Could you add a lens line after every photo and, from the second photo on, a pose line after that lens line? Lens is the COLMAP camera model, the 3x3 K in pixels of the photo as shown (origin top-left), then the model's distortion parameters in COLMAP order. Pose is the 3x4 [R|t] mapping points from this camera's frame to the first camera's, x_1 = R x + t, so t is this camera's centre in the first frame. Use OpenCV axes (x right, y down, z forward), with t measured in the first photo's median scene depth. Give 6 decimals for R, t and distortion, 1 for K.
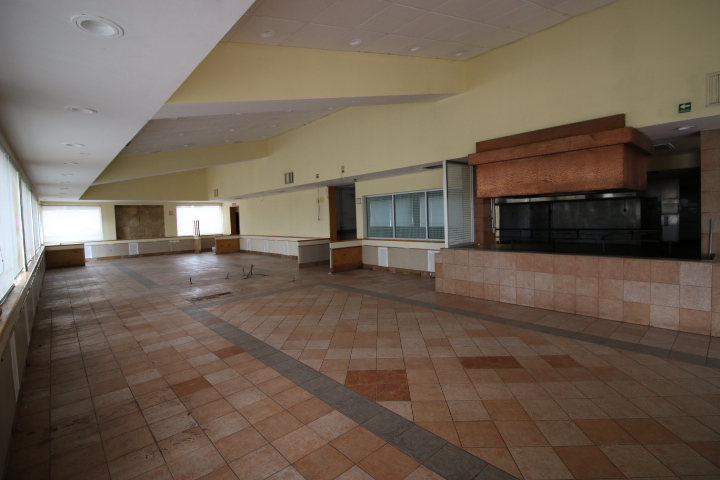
lens RADIAL K [[349.5, 0, 357.2], [0, 349.5, 234.3], [0, 0, 1]] dist [-0.004495, -0.001858]
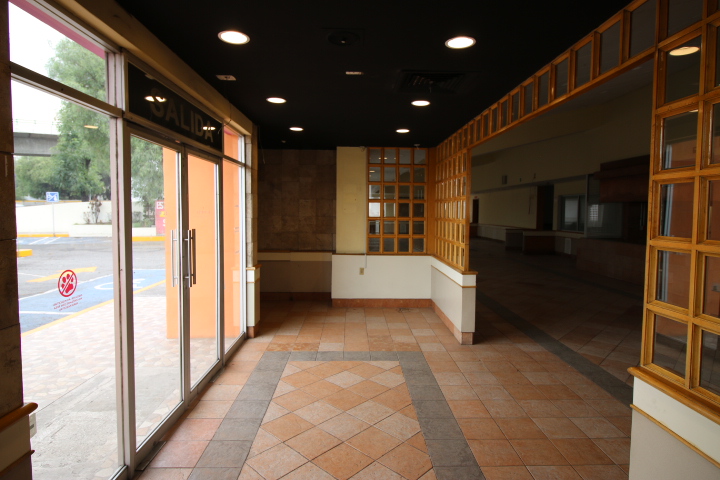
lens RADIAL K [[409.3, 0, 363.1], [0, 409.3, 234.6], [0, 0, 1]] dist [-0.003885, -0.000042]
pose [[0.770981, 0.077962, -0.632068, 0.607863], [-0.065829, 0.996918, 0.042669, 0.015145], [0.633447, 0.008712, 0.773737, -0.809534]]
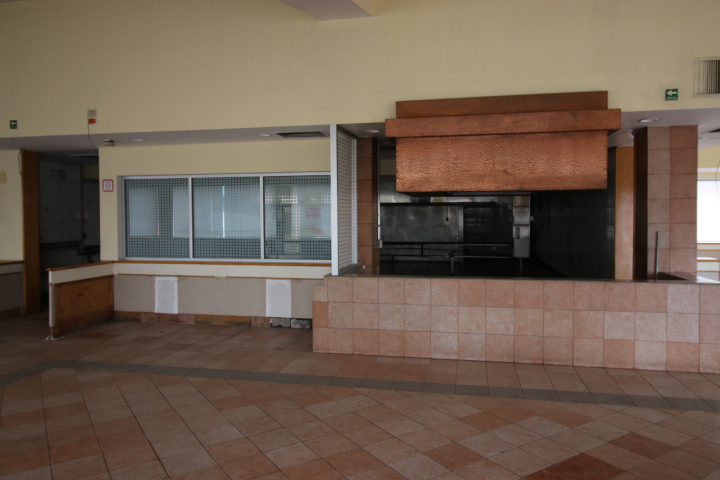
lens RADIAL K [[528.7, 0, 360.2], [0, 528.7, 236.3], [0, 0, 1]] dist [0.021025, -0.005171]
pose [[0.803017, 0.008830, 0.595891, -0.238111], [0.006314, 0.999708, -0.023322, -0.004758], [-0.595923, 0.022490, 0.802726, 0.271956]]
